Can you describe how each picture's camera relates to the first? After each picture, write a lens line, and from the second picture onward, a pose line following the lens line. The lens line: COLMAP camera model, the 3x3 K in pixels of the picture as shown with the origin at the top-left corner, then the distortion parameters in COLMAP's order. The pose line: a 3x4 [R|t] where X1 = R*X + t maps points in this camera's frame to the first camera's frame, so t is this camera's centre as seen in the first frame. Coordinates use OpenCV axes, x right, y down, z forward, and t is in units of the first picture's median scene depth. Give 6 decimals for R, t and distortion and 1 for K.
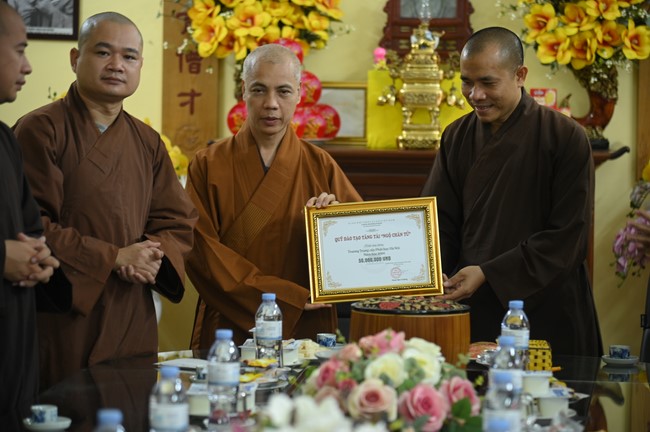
lens RADIAL K [[2192.7, 0, 327.4], [0, 2192.7, 217.2], [0, 0, 1]] dist [0.114363, 0.000000]
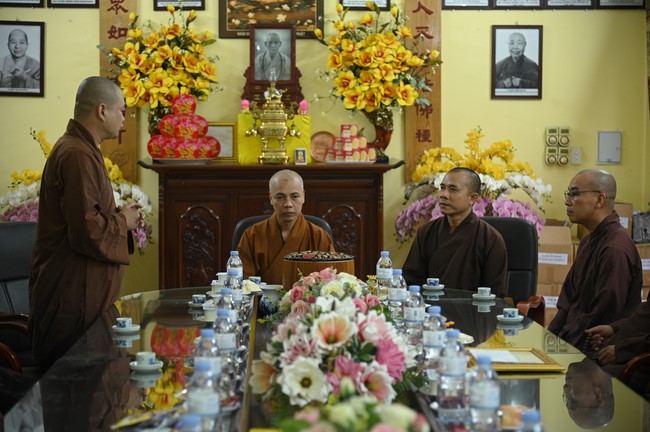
lens RADIAL K [[1538.1, 0, 325.2], [0, 1538.1, 217.1], [0, 0, 1]] dist [0.065617, 0.000000]
pose [[0.991089, -0.020056, 0.131686, -0.065418], [0.019700, 0.999798, 0.004002, 0.003338], [-0.131740, -0.001373, 0.991283, -0.097506]]
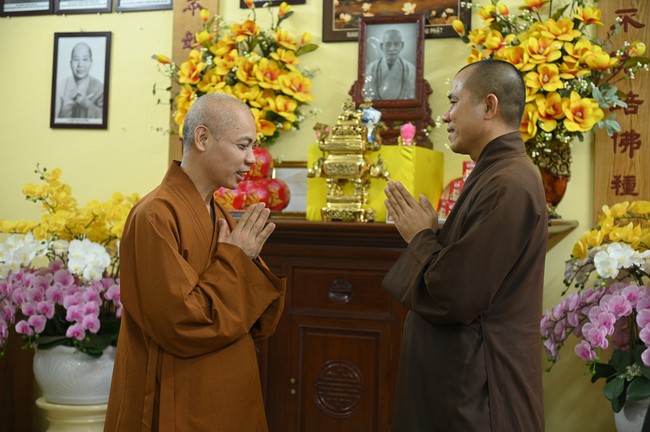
lens RADIAL K [[1057.2, 0, 322.5], [0, 1057.2, 216.2], [0, 0, 1]] dist [0.021682, 0.000000]
pose [[0.958082, 0.010020, -0.286317, 0.165469], [-0.028842, 0.997684, -0.061596, -0.003340], [0.285037, 0.067272, 0.956153, 0.526785]]
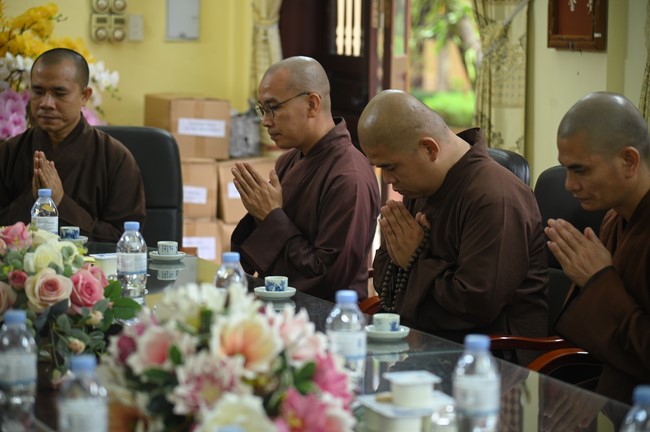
lens RADIAL K [[2192.7, 0, 321.5], [0, 2192.7, 215.5], [0, 0, 1]] dist [0.114363, 0.000000]
pose [[0.881745, -0.049709, 0.469100, -0.163884], [0.023630, 0.997838, 0.061321, -0.005877], [-0.471134, -0.042985, 0.881014, 0.007630]]
